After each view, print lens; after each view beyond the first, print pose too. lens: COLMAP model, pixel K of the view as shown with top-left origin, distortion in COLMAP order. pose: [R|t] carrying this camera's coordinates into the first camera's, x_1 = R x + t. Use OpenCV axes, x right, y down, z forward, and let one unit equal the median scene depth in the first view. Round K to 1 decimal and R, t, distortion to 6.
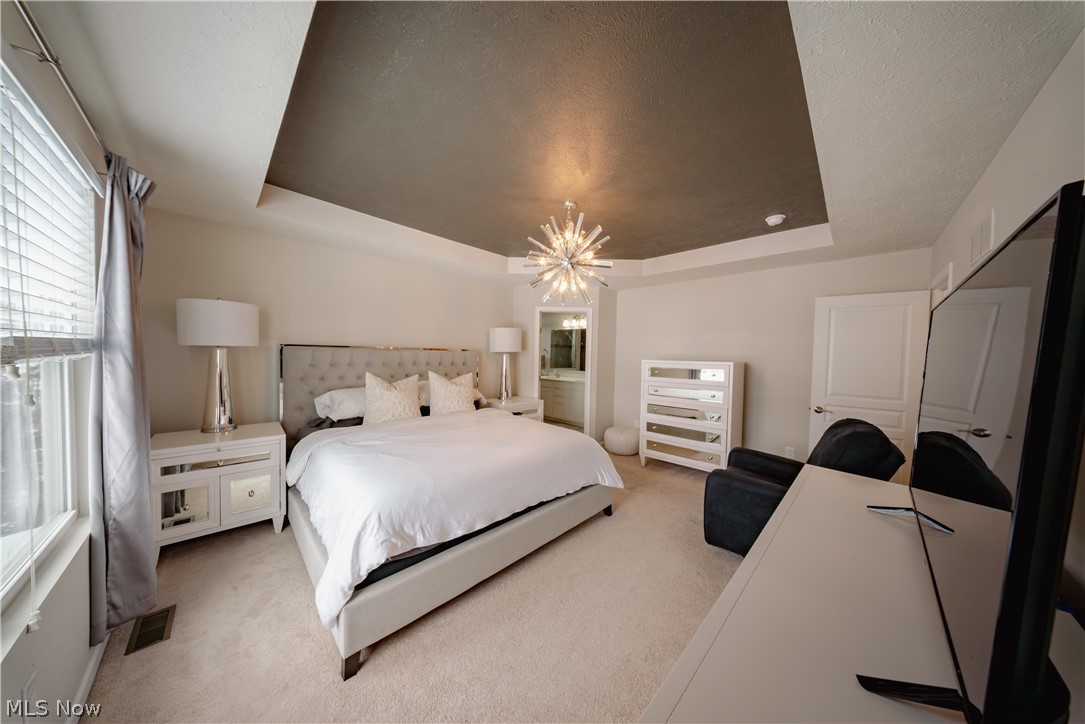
lens RADIAL K [[318.6, 0, 539.5], [0, 318.6, 362.3], [0, 0, 1]] dist [0.004309, -0.002523]
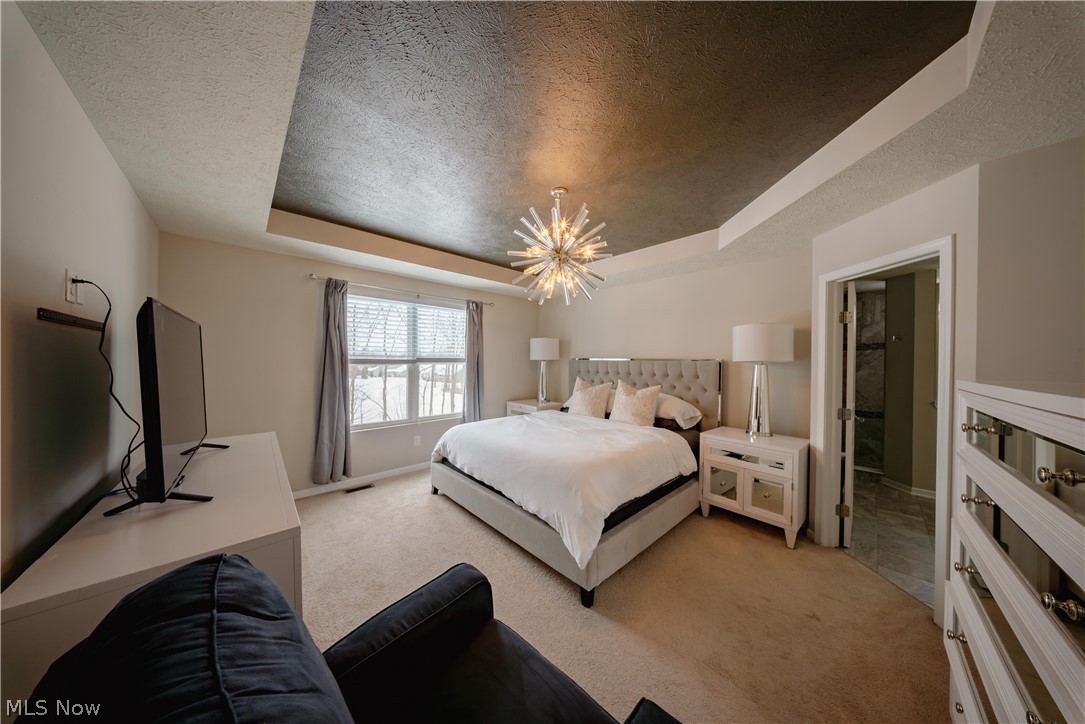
lens RADIAL K [[318.6, 0, 539.5], [0, 318.6, 362.3], [0, 0, 1]] dist [0.004309, -0.002523]
pose [[-0.053014, -0.019705, -0.998399, 0.391589], [-0.038996, 0.999084, -0.017648, -0.000980], [0.997832, 0.037998, -0.053734, 0.409087]]
